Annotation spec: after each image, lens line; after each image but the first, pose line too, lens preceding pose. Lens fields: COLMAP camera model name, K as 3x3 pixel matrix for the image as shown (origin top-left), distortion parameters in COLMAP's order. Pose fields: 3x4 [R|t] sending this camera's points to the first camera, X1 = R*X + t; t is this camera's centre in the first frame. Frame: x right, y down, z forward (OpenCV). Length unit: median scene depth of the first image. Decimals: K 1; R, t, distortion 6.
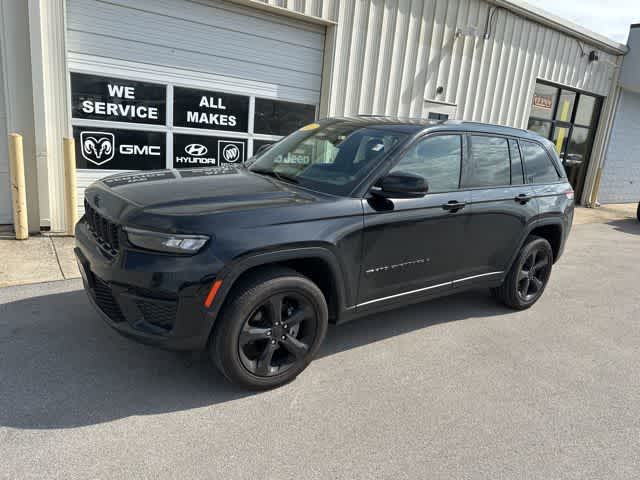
lens RADIAL K [[455.4, 0, 320.0], [0, 455.4, 240.0], [0, 0, 1]] dist [0.007992, -0.006494]
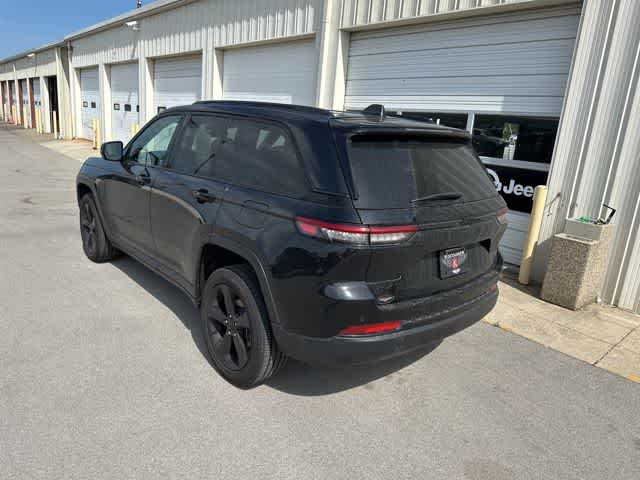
lens RADIAL K [[455.4, 0, 320.0], [0, 455.4, 240.0], [0, 0, 1]] dist [0.007992, -0.006494]
pose [[0.080069, 0.155091, -0.984650, 0.892755], [-0.300854, 0.945514, 0.124462, -0.127381], [0.950303, 0.286270, 0.122366, 0.832143]]
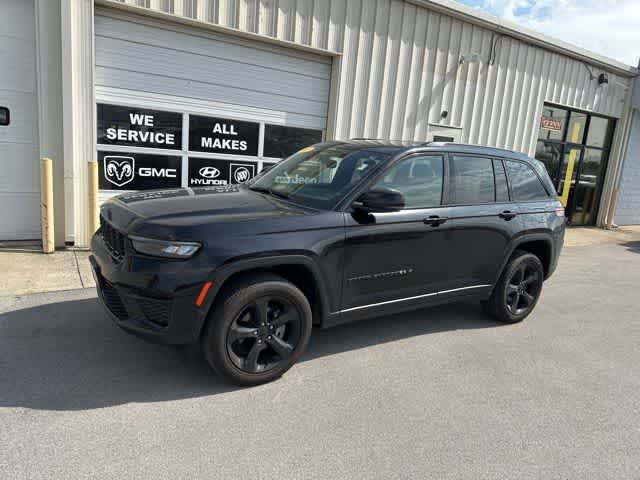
lens RADIAL K [[453.3, 0, 312.9], [0, 453.3, 238.3], [0, 0, 1]] dist [0.026620, -0.030938]
pose [[0.997963, 0.003155, -0.063715, 0.047562], [-0.006676, 0.998457, -0.055126, 0.017467], [0.063442, 0.055439, 0.996444, -0.051099]]
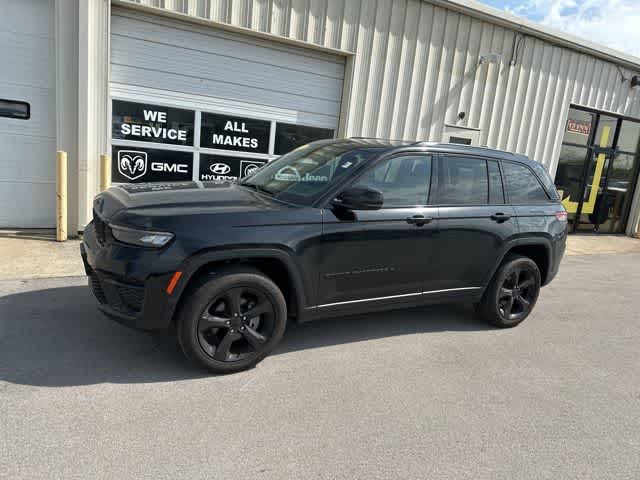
lens RADIAL K [[453.3, 0, 312.9], [0, 453.3, 238.3], [0, 0, 1]] dist [0.026620, -0.030938]
pose [[0.990386, 0.036005, -0.133564, 0.120353], [-0.043482, 0.997621, -0.053490, 0.022531], [0.131320, 0.058783, 0.989596, -0.054972]]
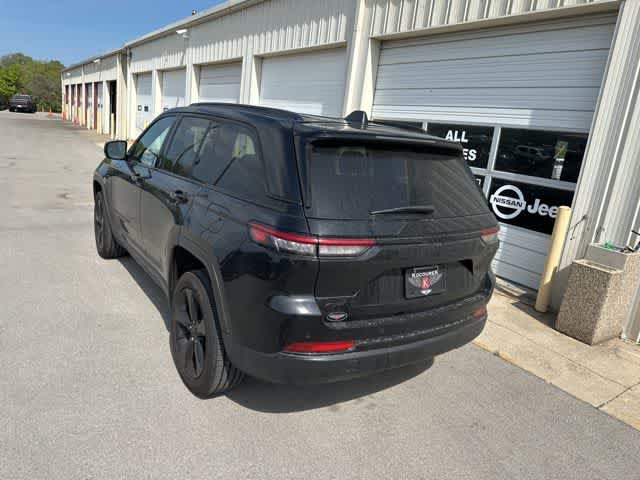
lens RADIAL K [[455.4, 0, 320.0], [0, 455.4, 240.0], [0, 0, 1]] dist [0.007992, -0.006494]
pose [[-0.031317, 0.134779, -0.990381, 0.870560], [-0.344865, 0.928561, 0.137271, -0.151351], [0.938130, 0.345847, 0.017401, 0.914307]]
